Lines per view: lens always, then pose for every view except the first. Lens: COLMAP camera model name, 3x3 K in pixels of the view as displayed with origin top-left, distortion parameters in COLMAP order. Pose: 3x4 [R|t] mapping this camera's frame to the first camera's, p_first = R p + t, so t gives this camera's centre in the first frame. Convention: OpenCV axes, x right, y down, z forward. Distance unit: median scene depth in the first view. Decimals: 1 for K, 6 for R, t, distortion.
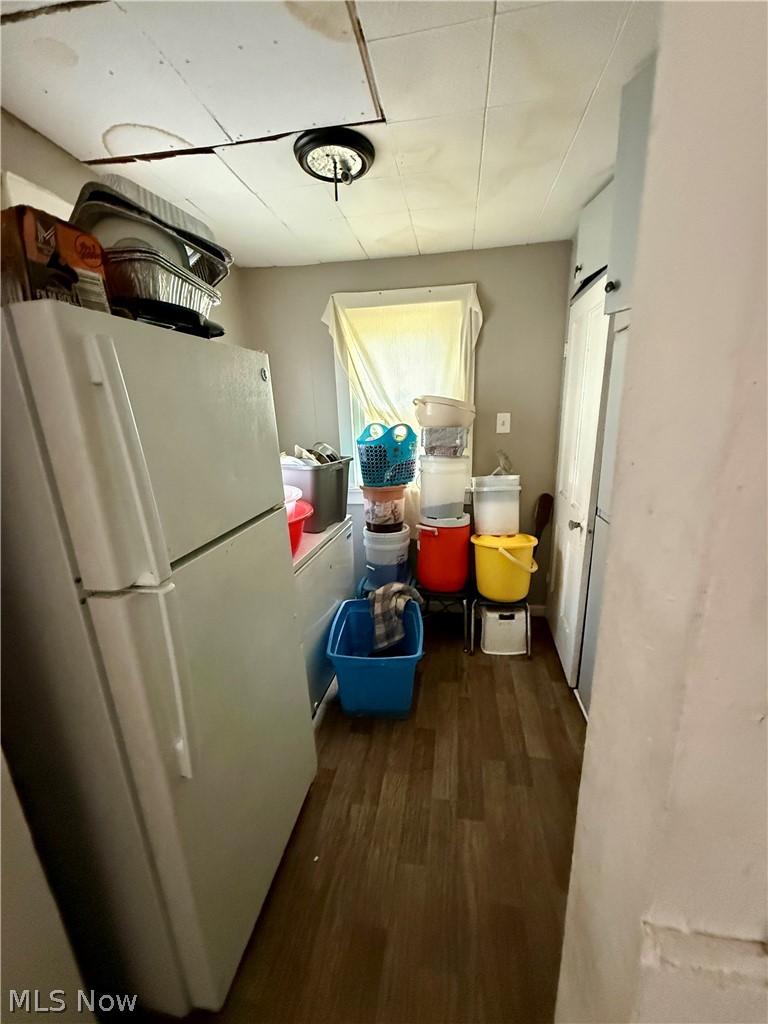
lens RADIAL K [[410.4, 0, 386.2], [0, 410.4, 512.9], [0, 0, 1]] dist [-0.001351, -0.000027]
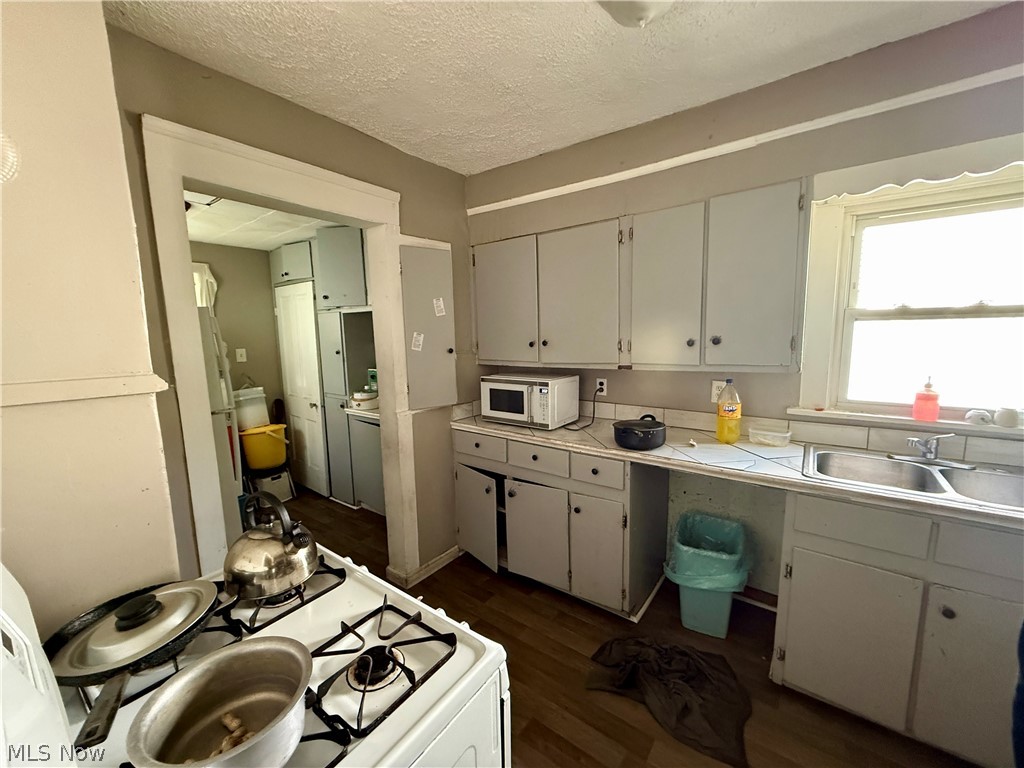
lens RADIAL K [[410.4, 0, 510.9], [0, 410.4, 385.8], [0, 0, 1]] dist [-0.001351, -0.000027]
pose [[0.451055, -0.083512, 0.888580, -0.637763], [0.236517, 0.971201, -0.028782, 0.171411], [-0.860586, 0.223146, 0.457818, -0.523641]]
